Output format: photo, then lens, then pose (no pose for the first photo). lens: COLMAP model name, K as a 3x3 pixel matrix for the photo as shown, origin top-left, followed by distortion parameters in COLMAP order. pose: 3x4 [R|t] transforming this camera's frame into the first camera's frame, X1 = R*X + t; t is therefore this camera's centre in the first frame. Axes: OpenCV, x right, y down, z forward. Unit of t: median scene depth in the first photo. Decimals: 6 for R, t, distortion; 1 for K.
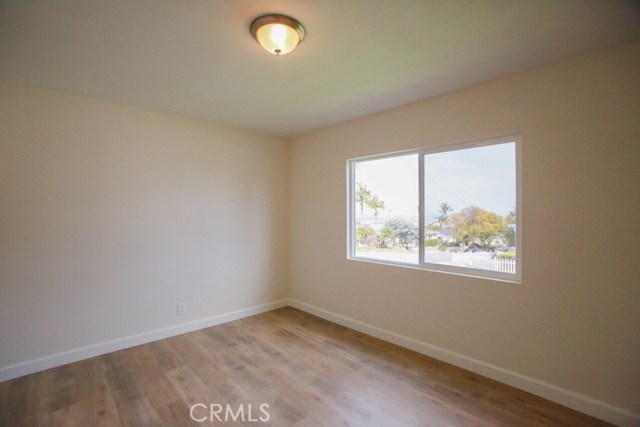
lens RADIAL K [[292.8, 0, 319.5], [0, 292.8, 212.3], [0, 0, 1]] dist [-0.065051, 0.022182]
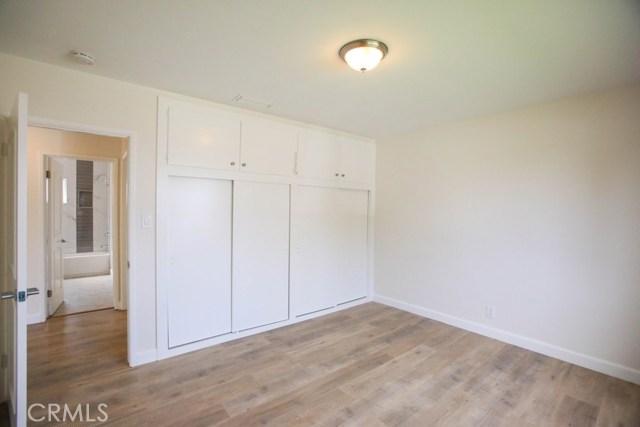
lens RADIAL K [[292.8, 0, 317.8], [0, 292.8, 214.7], [0, 0, 1]] dist [-0.065051, 0.022182]
pose [[-0.091793, 0.014010, -0.995680, 0.650873], [-0.011562, 0.999819, 0.015134, -0.005529], [0.995711, 0.012901, -0.091614, 0.595189]]
